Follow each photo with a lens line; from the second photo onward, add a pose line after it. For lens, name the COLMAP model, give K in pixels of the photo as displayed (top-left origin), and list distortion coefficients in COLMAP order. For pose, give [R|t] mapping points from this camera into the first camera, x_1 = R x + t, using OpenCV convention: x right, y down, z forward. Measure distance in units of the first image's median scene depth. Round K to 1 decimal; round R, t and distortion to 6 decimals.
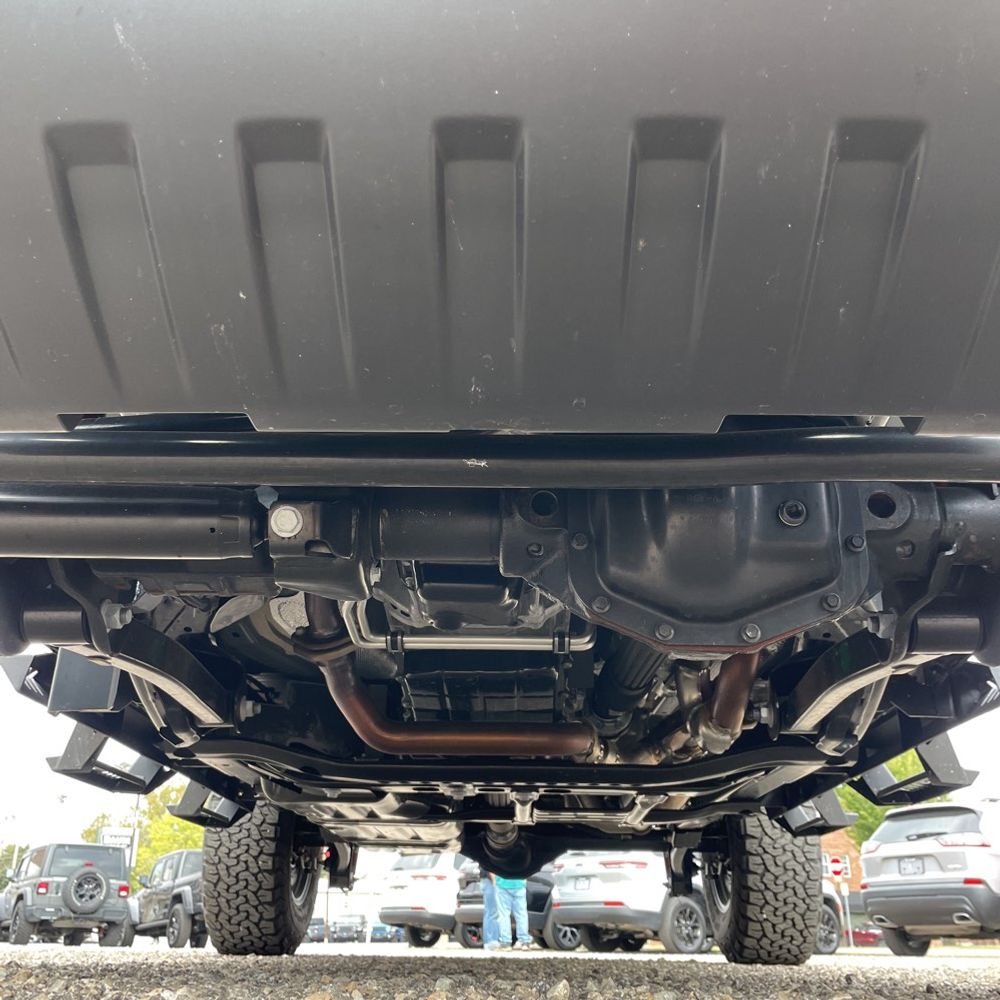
lens RADIAL K [[1014.5, 0, 488.9], [0, 1014.5, 517.8], [0, 0, 1]] dist [0.034324, 0.000000]
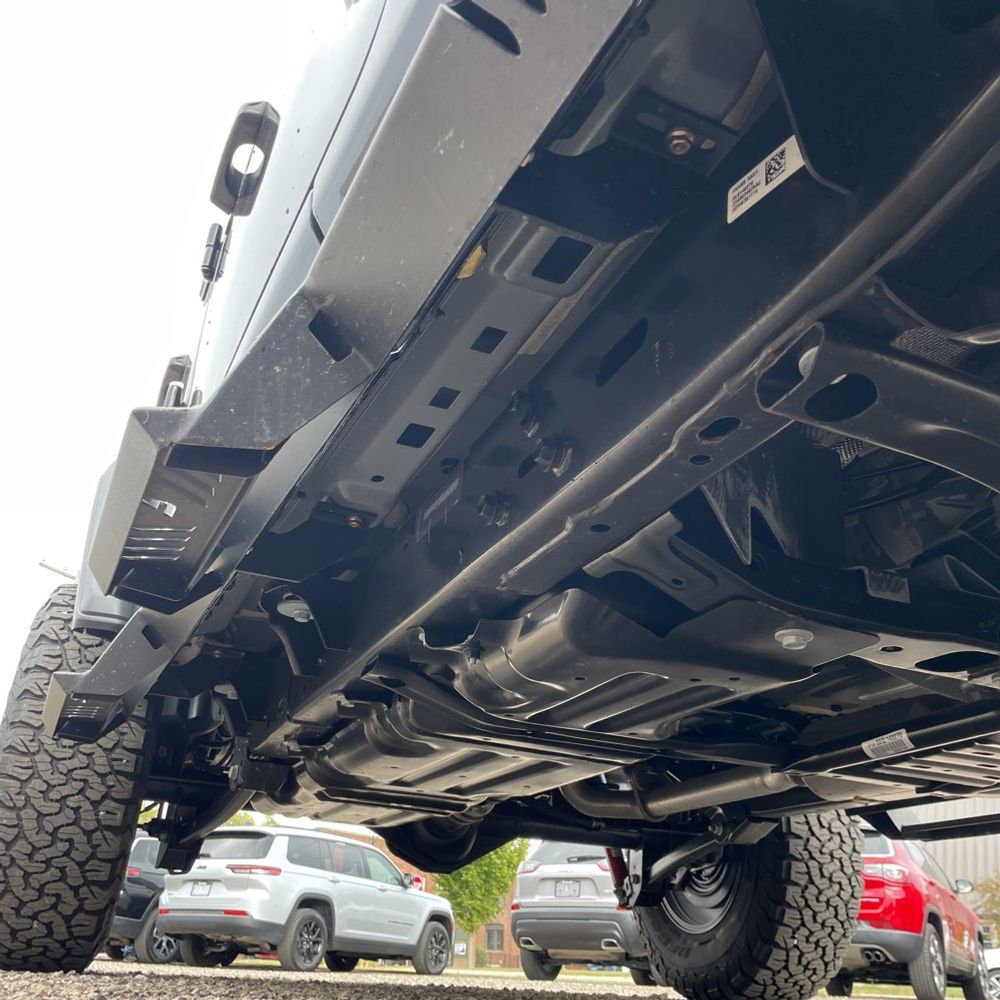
lens RADIAL K [[1014.5, 0, 492.7], [0, 1014.5, 513.0], [0, 0, 1]] dist [0.034324, 0.000000]
pose [[0.911907, 0.194954, 0.361136, -0.078616], [-0.189264, 0.980578, -0.051439, 0.047205], [-0.364150, -0.021442, 0.931093, 0.113458]]
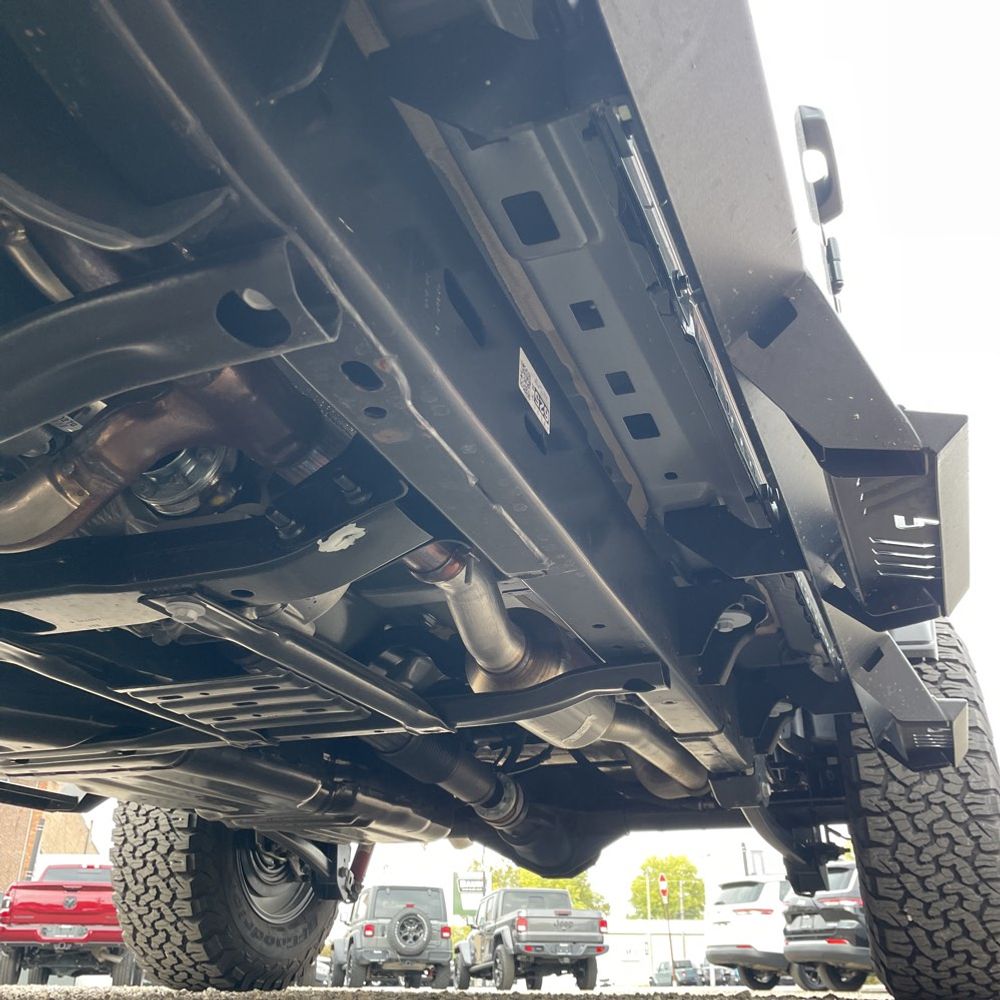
lens RADIAL K [[1014.5, 0, 525.8], [0, 1014.5, 521.8], [0, 0, 1]] dist [0.034324, 0.000000]
pose [[0.950947, -0.133980, -0.278836, 0.074895], [0.124670, 0.990890, -0.050944, 0.049207], [0.283121, 0.013682, 0.958987, 0.109527]]
